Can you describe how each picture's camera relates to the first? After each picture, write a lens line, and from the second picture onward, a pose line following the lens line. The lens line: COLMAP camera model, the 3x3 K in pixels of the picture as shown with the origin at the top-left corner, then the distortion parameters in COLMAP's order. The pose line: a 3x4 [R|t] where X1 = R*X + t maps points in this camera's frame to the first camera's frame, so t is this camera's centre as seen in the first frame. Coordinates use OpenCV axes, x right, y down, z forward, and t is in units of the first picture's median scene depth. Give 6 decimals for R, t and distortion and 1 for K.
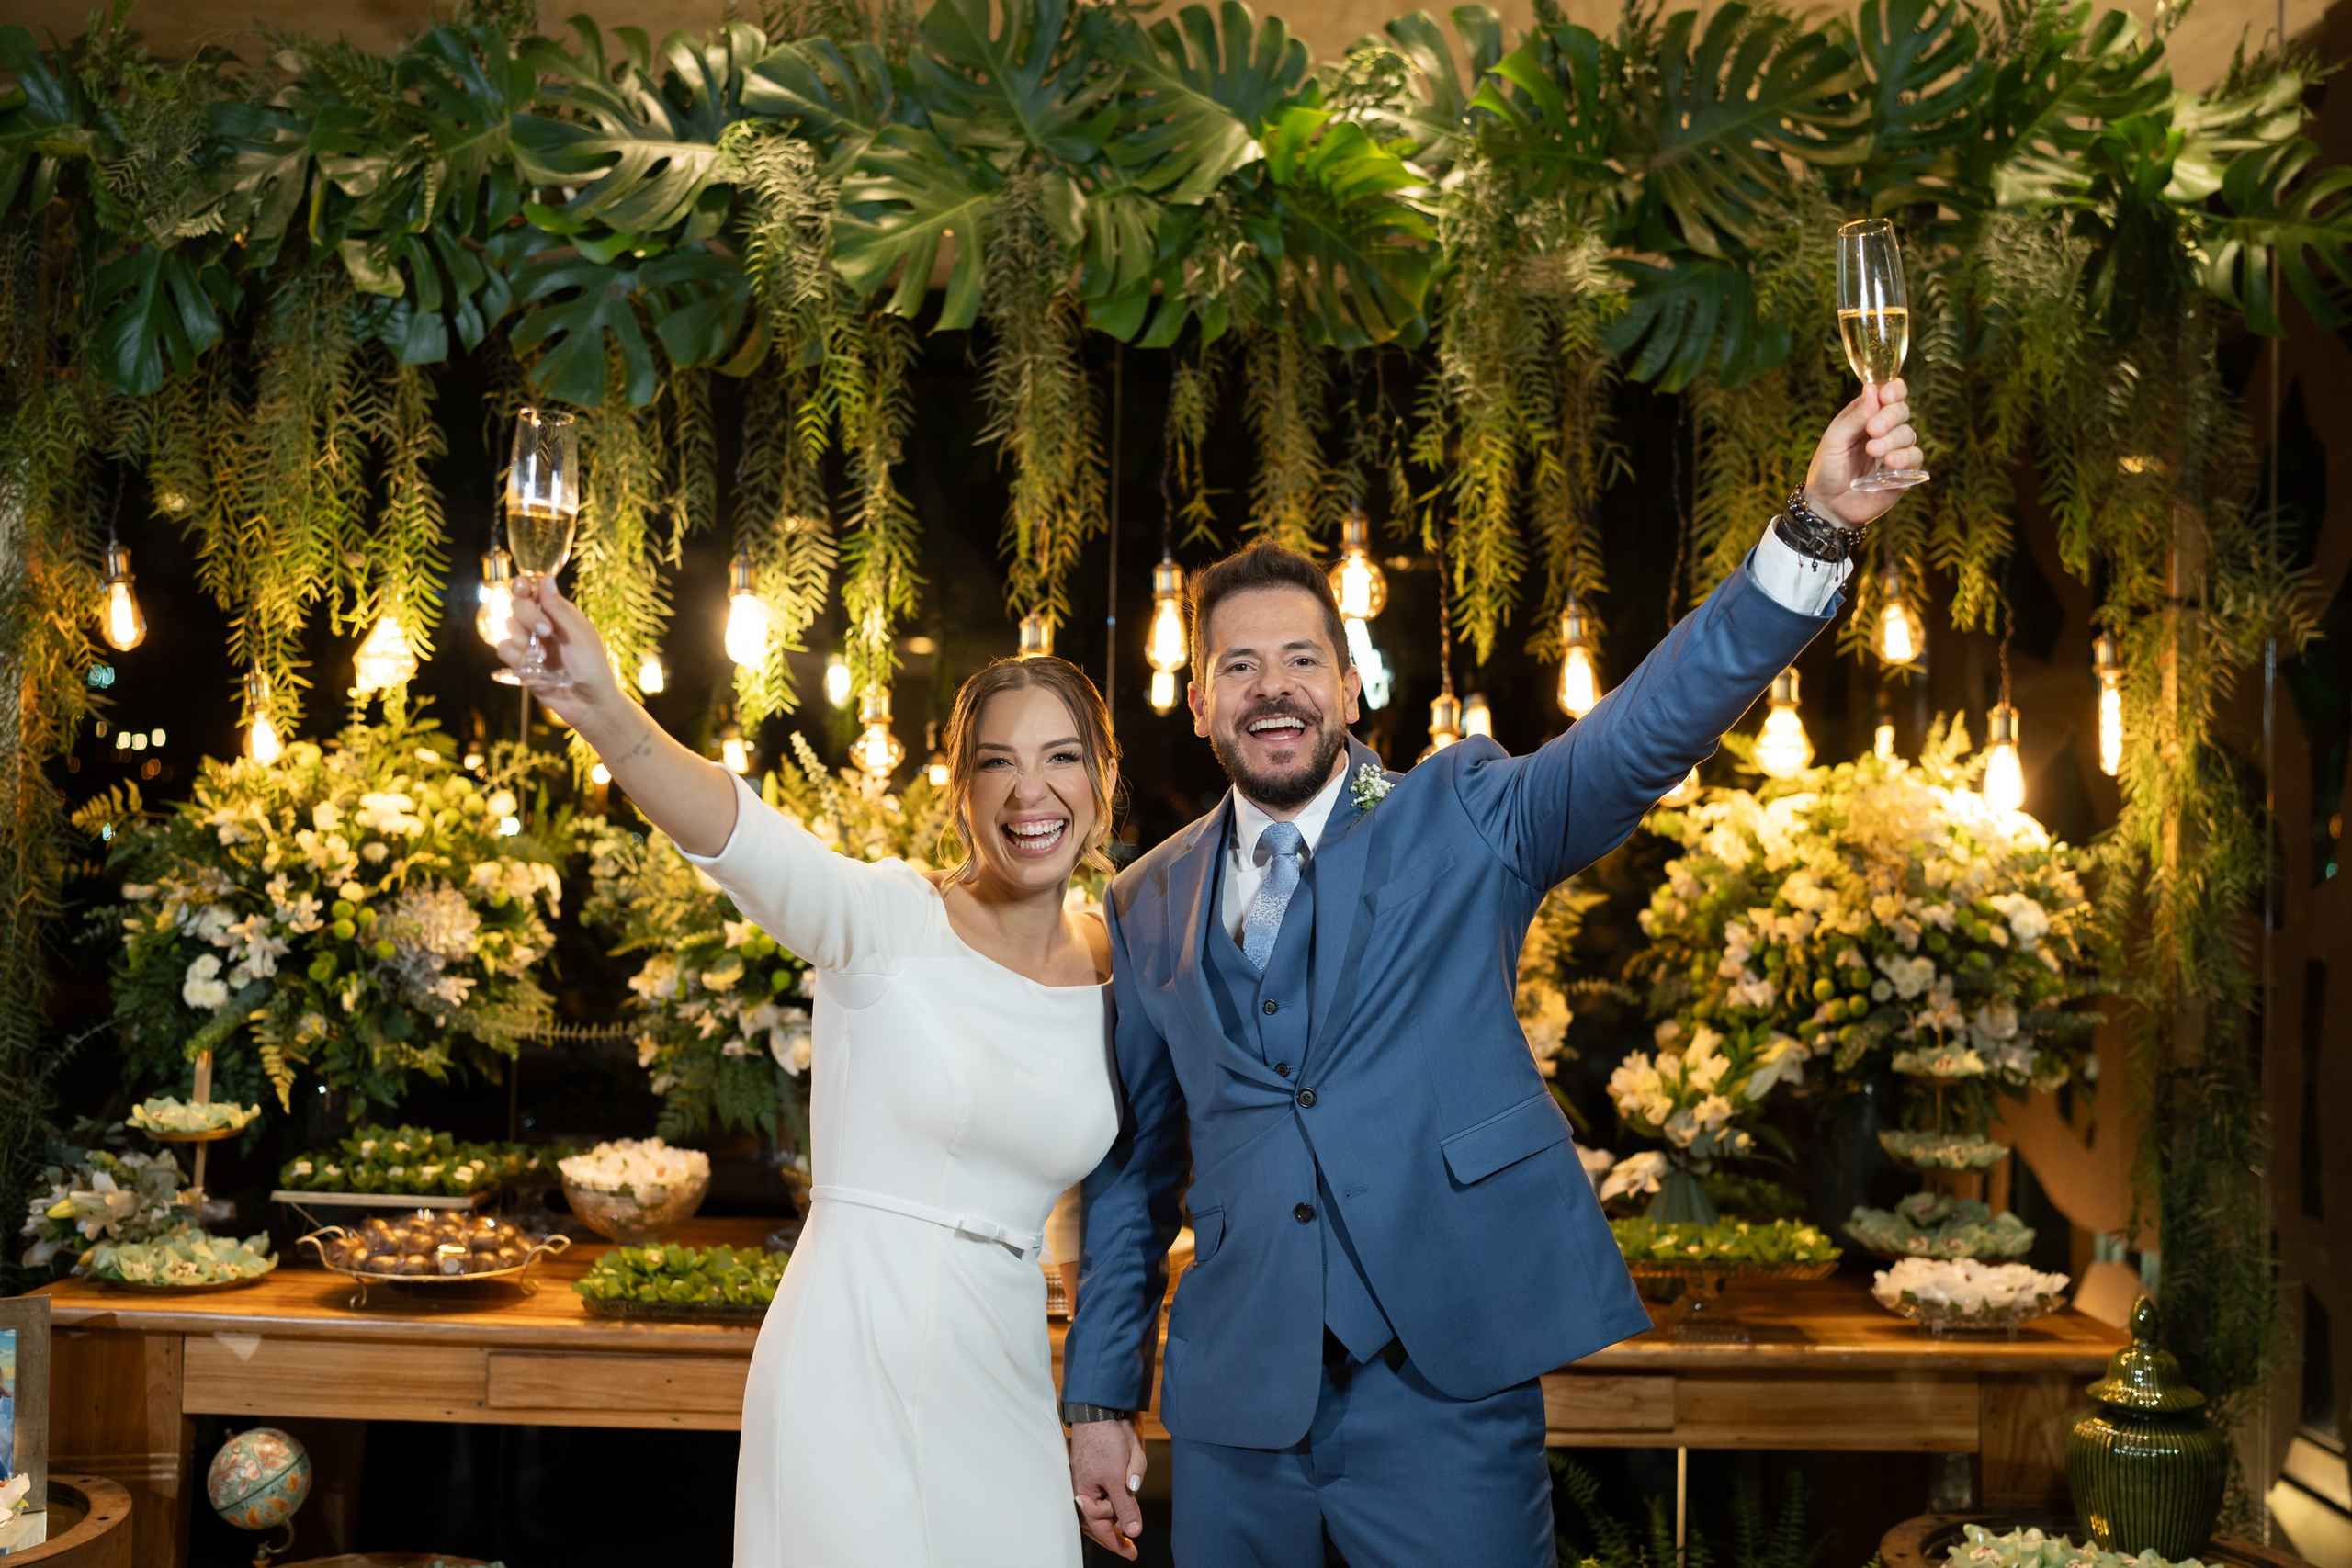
lens RADIAL K [[2286.9, 0, 1176.0], [0, 2286.9, 784.0], [0, 0, 1]] dist [0.001746, 0.003366]
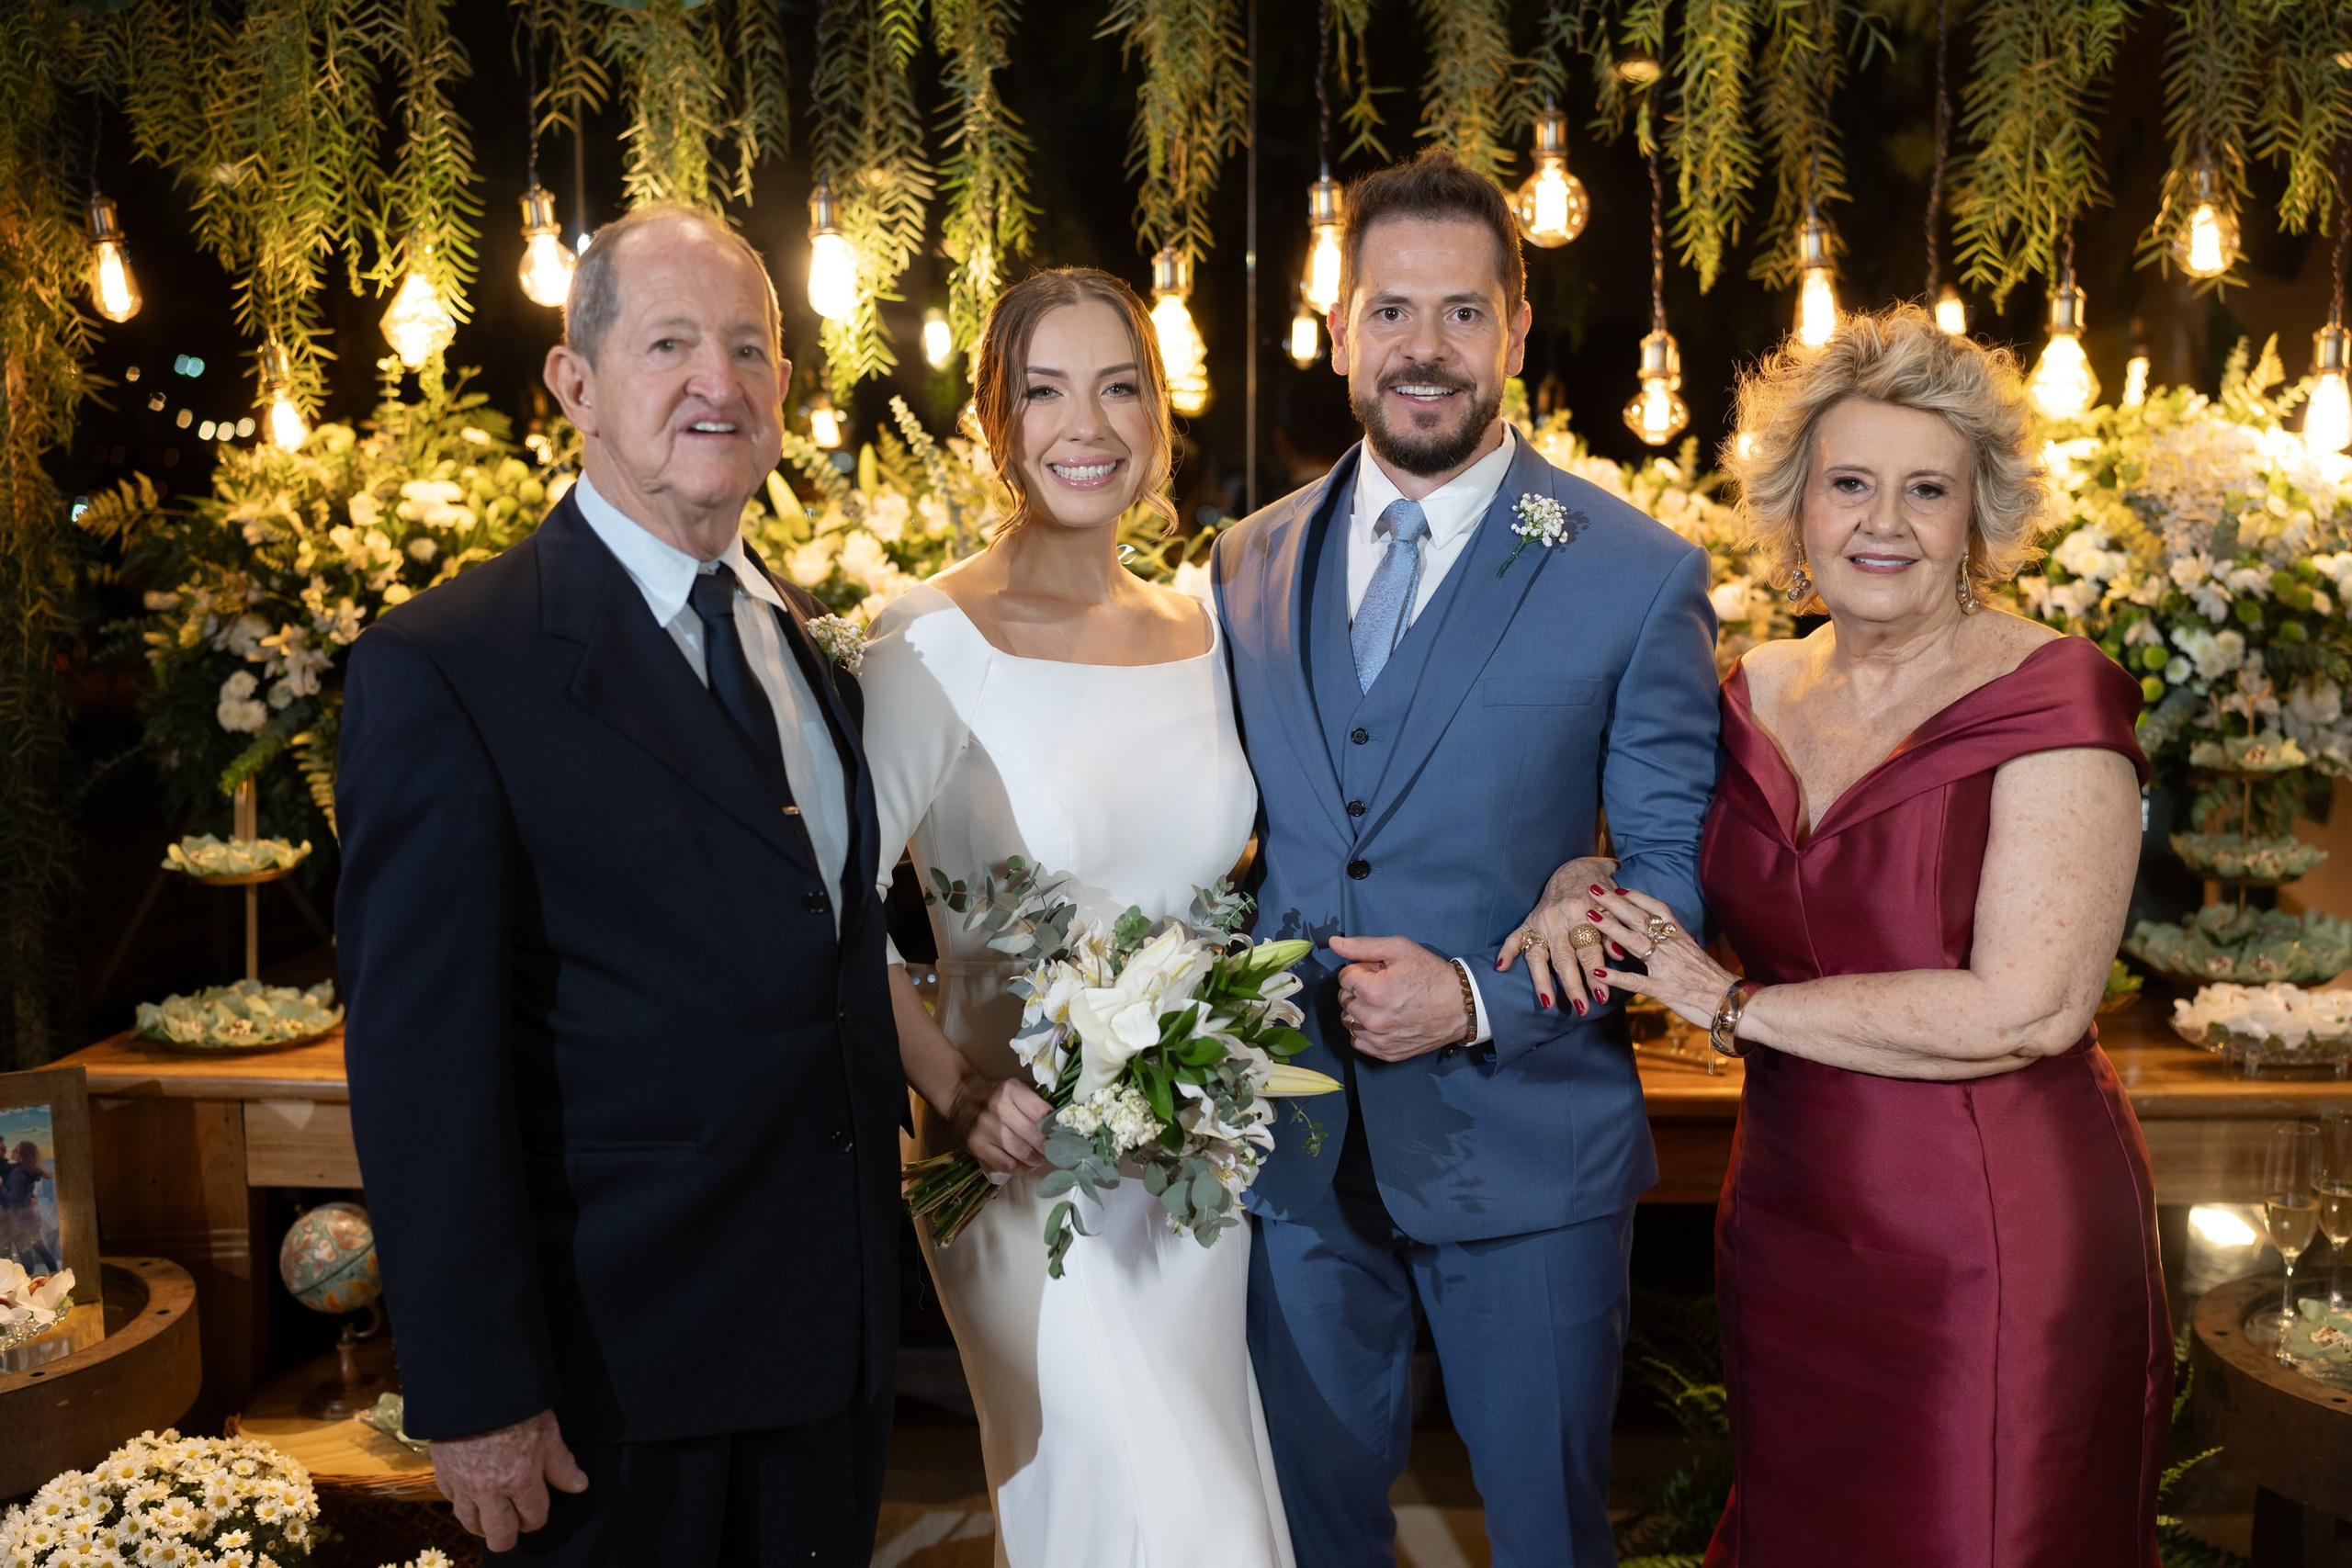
lens RADIAL K [[2286.9, 0, 1176.0], [0, 2286.9, 784.0], [0, 0, 1]] dist [0.001746, 0.003366]
pose [[0.998859, -0.019594, -0.043546, -0.026916], [0.025705, 0.989164, 0.144548, -0.000310], [0.040242, -0.145502, 0.988539, 0.137573]]
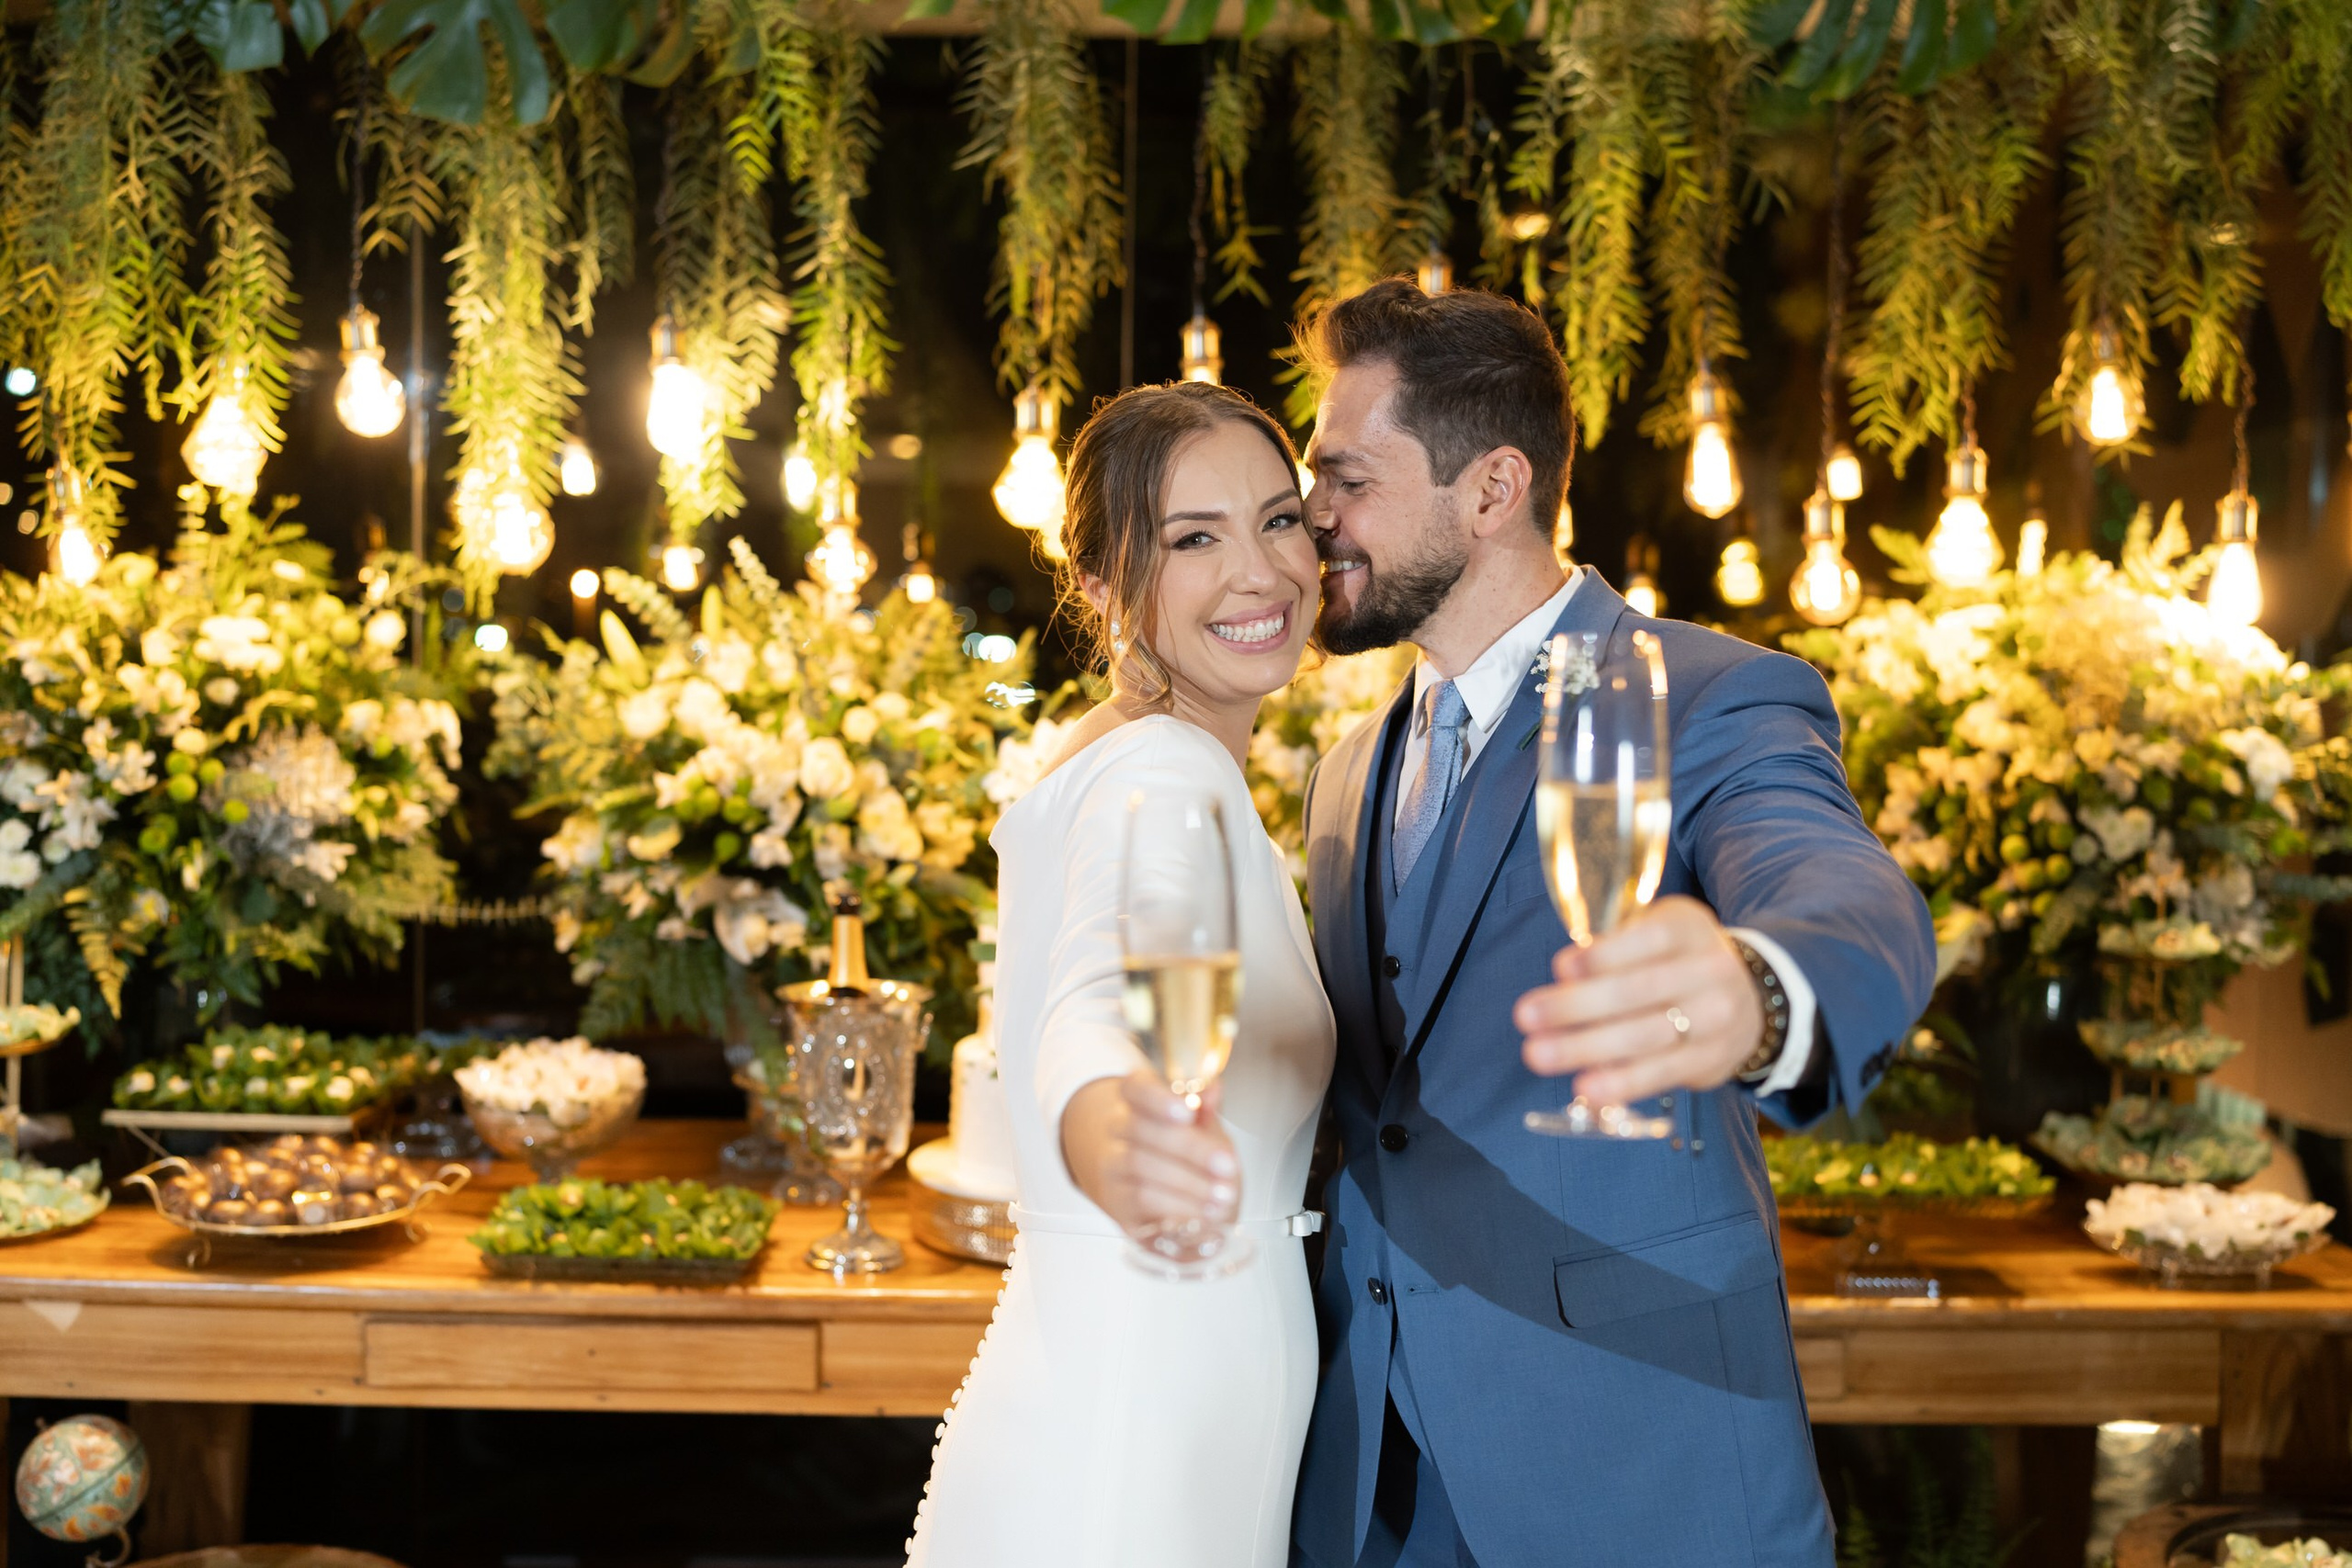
lens RADIAL K [[2286.9, 0, 1176.0], [0, 2286.9, 784.0], [0, 0, 1]] dist [0.001746, 0.003366]
pose [[0.999972, -0.007020, 0.002655, -0.015566], [0.006770, 0.996397, 0.084536, -0.003625], [-0.003239, -0.084516, 0.996417, 0.193477]]
